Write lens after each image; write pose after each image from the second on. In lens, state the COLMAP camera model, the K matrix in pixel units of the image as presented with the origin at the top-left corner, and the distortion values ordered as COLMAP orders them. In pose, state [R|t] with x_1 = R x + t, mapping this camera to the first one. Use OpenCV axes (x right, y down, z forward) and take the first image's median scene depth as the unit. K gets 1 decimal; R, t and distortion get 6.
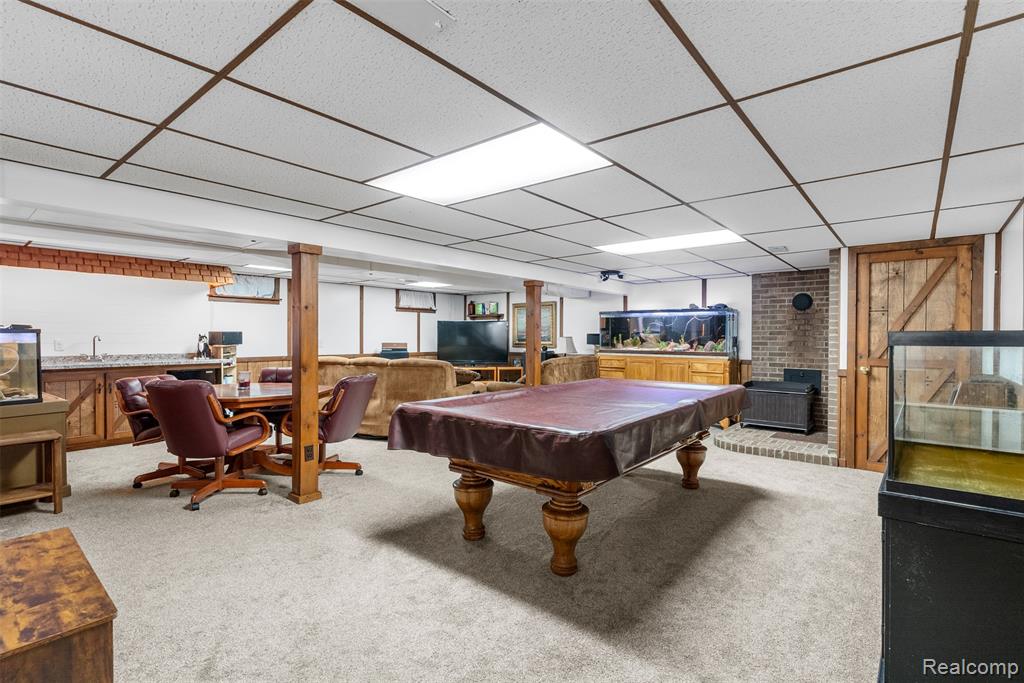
lens RADIAL K [[491.3, 0, 509.4], [0, 491.3, 323.1], [0, 0, 1]] dist [0.001714, -0.000627]
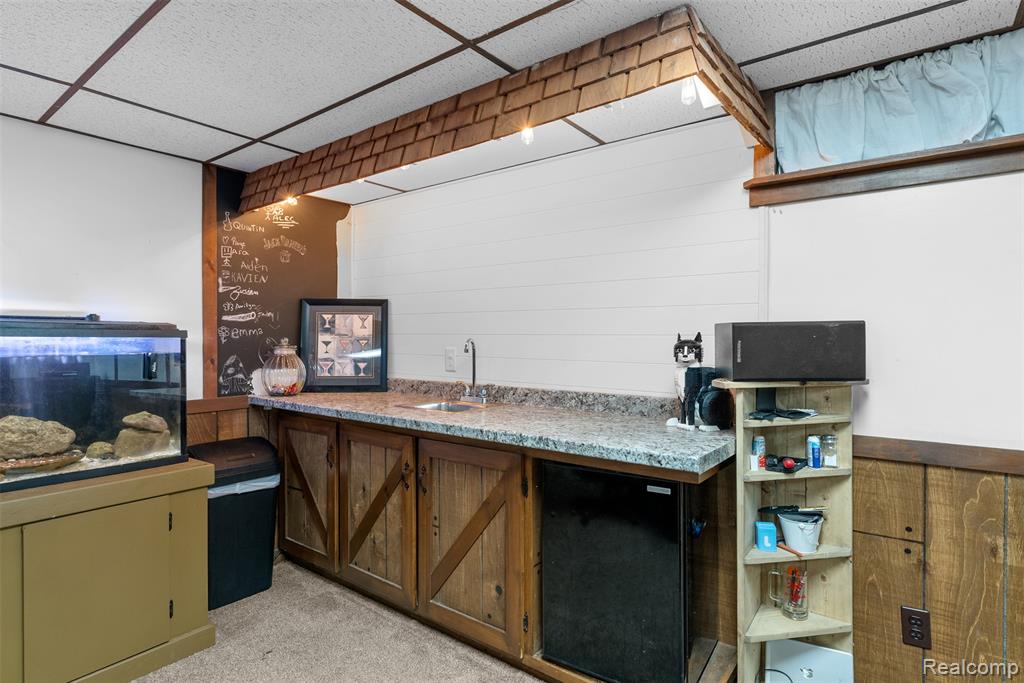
lens RADIAL K [[532.8, 0, 514.4], [0, 532.8, 342.5], [0, 0, 1]] dist [-0.002492, -0.000257]
pose [[0.037858, 0.006500, -0.999262, -0.338222], [0.026450, 0.999622, 0.007504, 0.022126], [0.998933, -0.026715, 0.037672, 0.882755]]
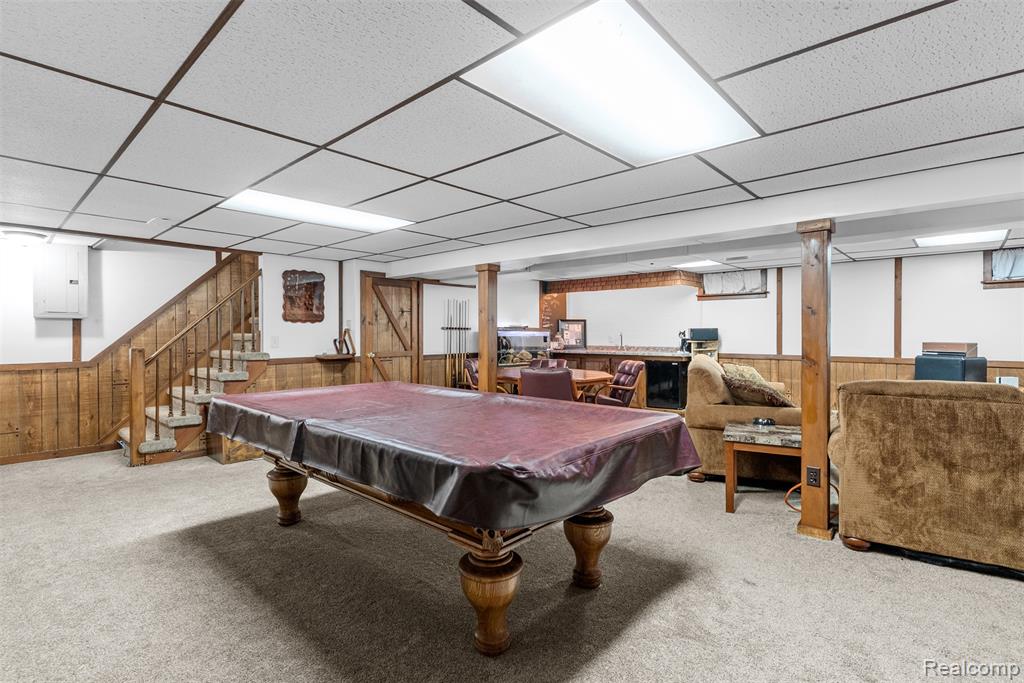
lens RADIAL K [[487.0, 0, 511.8], [0, 487.0, 339.1], [0, 0, 1]] dist [0.001391, 0.000059]
pose [[-0.048140, 0.007567, -0.998812, 0.520983], [0.026118, 0.999639, 0.006314, 0.023982], [0.998499, -0.025783, -0.048320, 0.647835]]
